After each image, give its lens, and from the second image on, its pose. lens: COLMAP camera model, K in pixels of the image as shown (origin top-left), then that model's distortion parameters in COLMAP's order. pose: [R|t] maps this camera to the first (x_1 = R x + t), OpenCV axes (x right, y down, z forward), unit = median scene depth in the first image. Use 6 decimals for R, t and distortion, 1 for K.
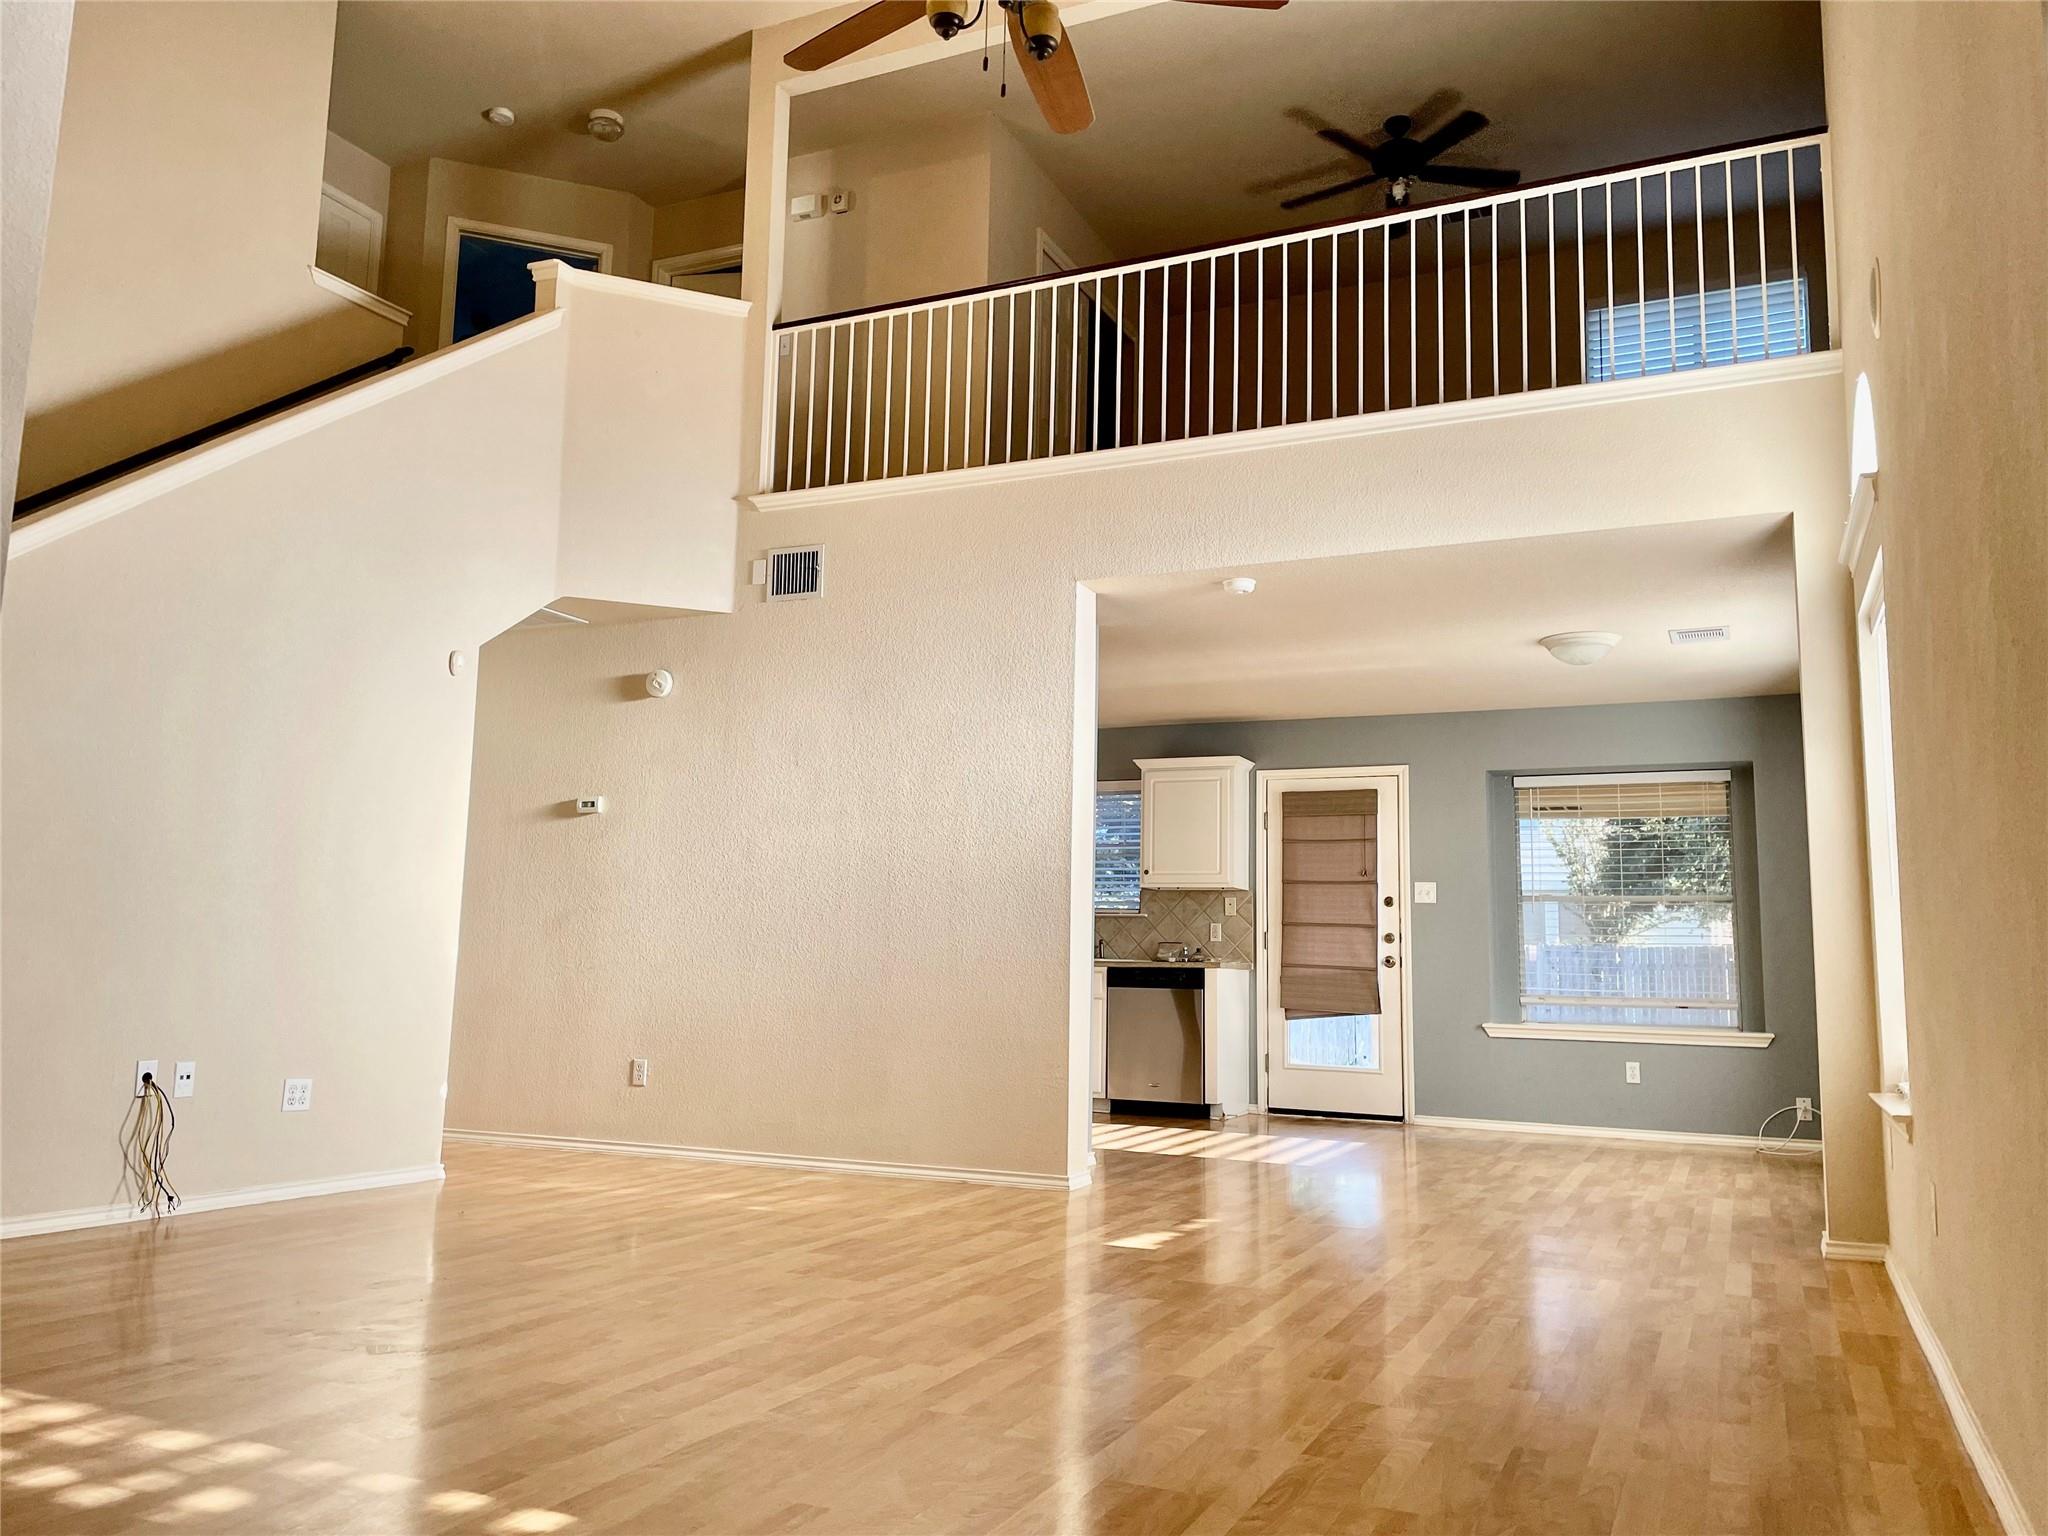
lens RADIAL K [[1550.3, 0, 1029.4], [0, 1550.3, 751.6], [0, 0, 1]] dist [0.090719, -0.124862]
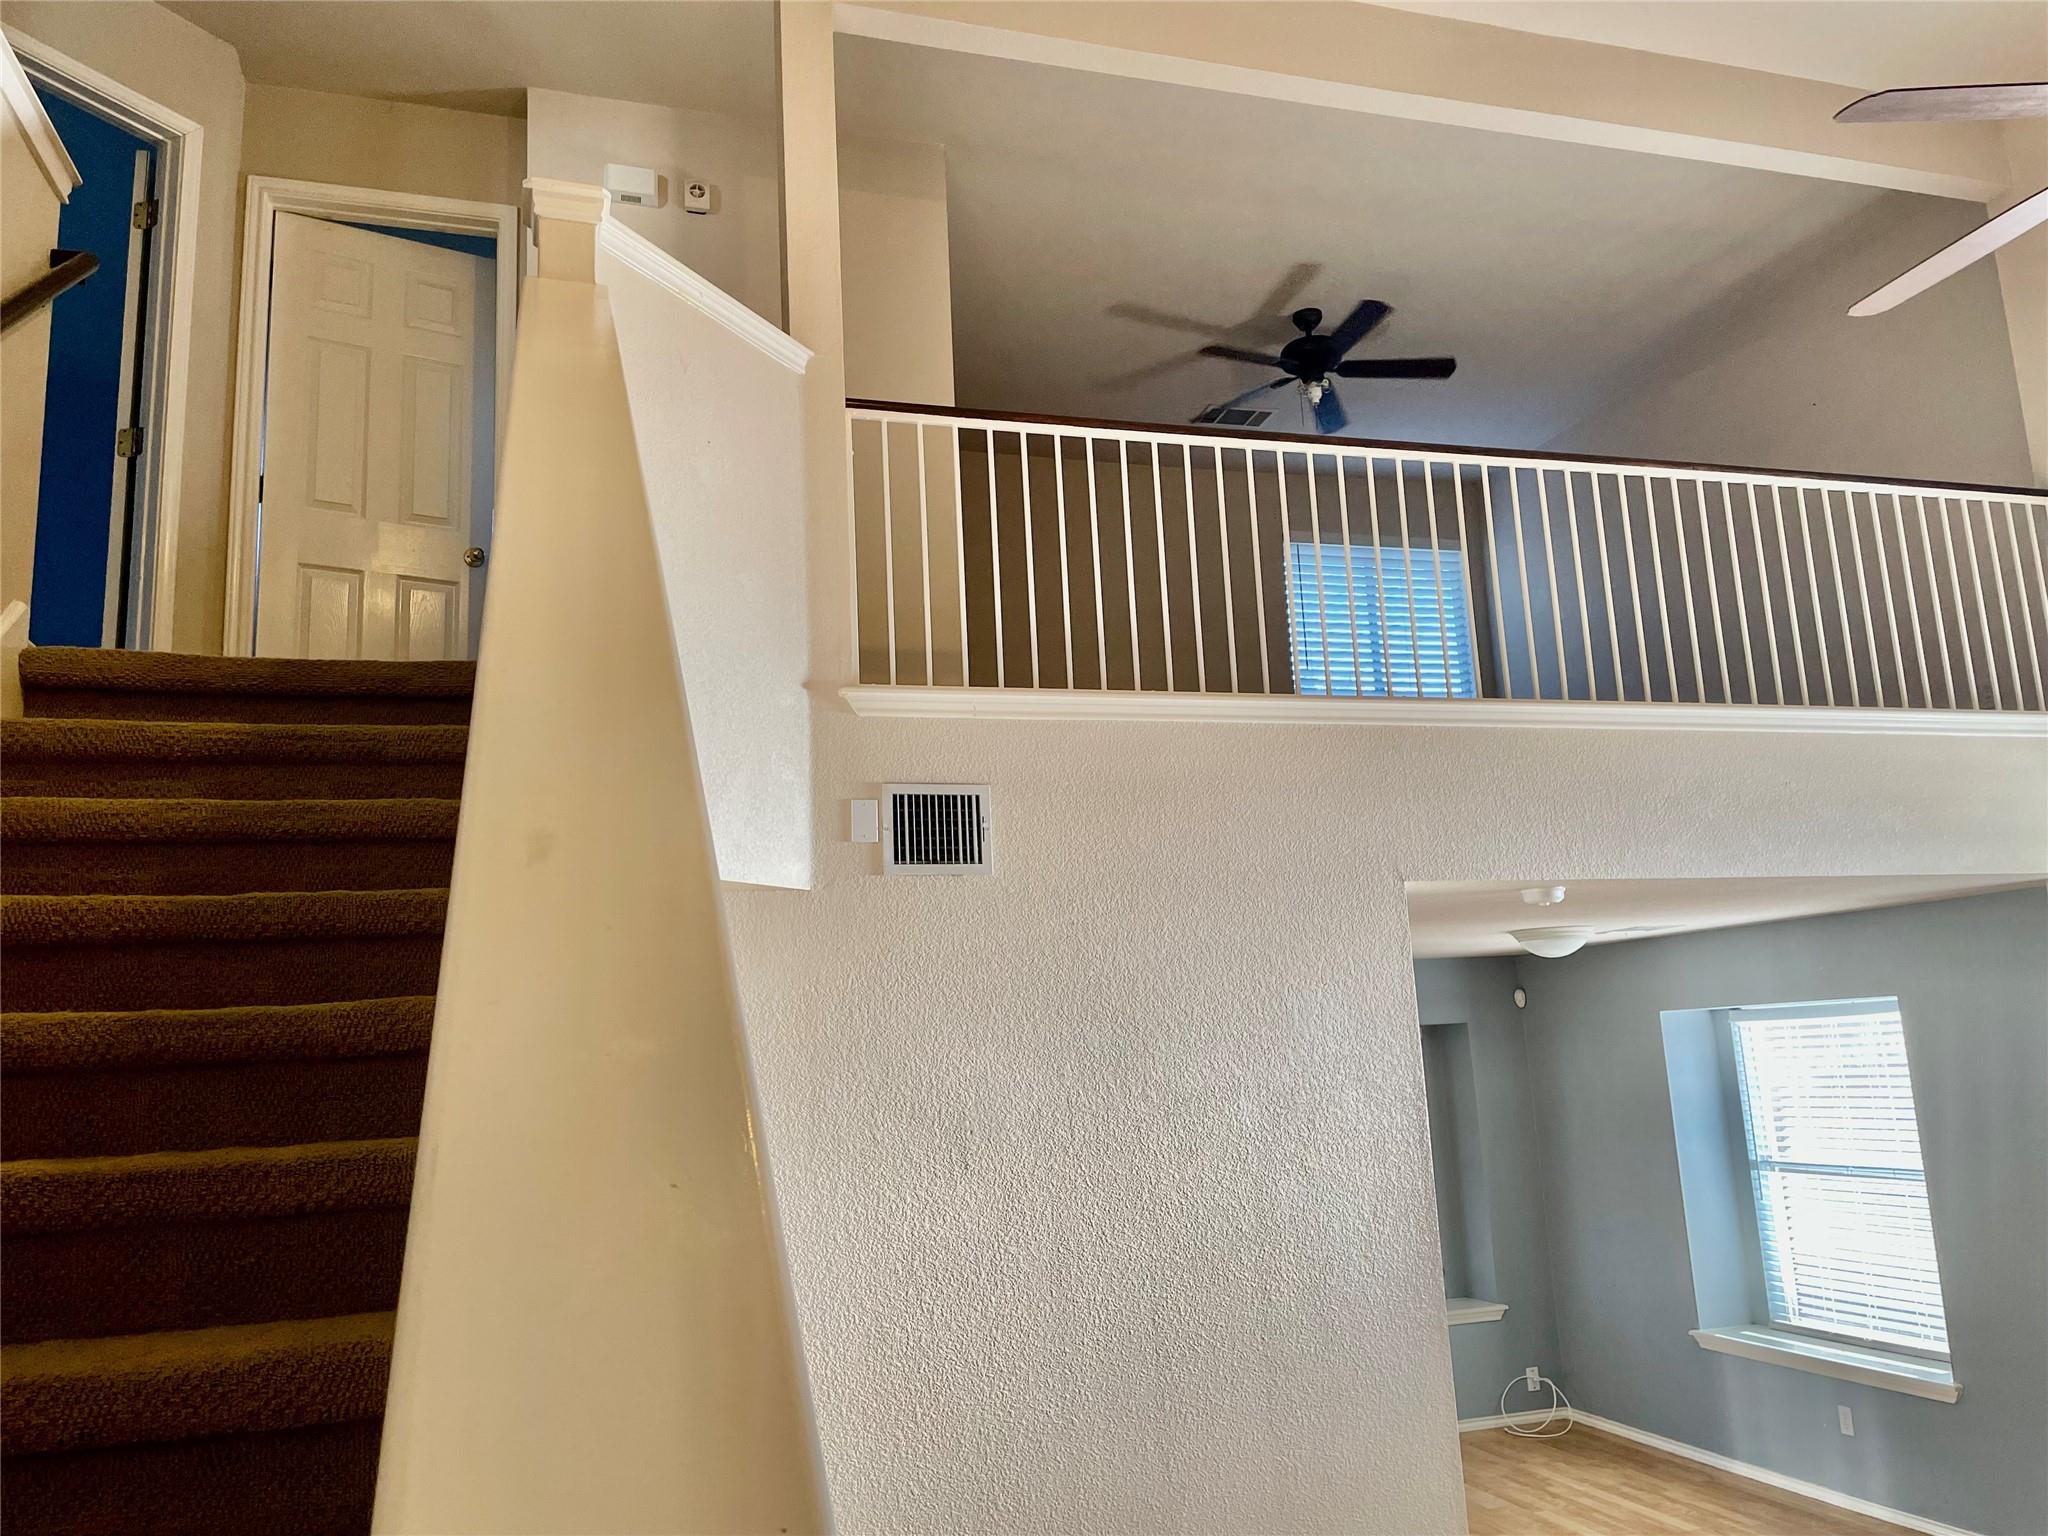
lens RADIAL K [[1550.3, 0, 1029.4], [0, 1550.3, 751.6], [0, 0, 1]] dist [0.090719, -0.124862]
pose [[0.738811, 0.073796, 0.669860, -0.510924], [-0.032796, 0.996746, -0.073635, -0.099871], [-0.673114, 0.032434, 0.738827, 0.529774]]
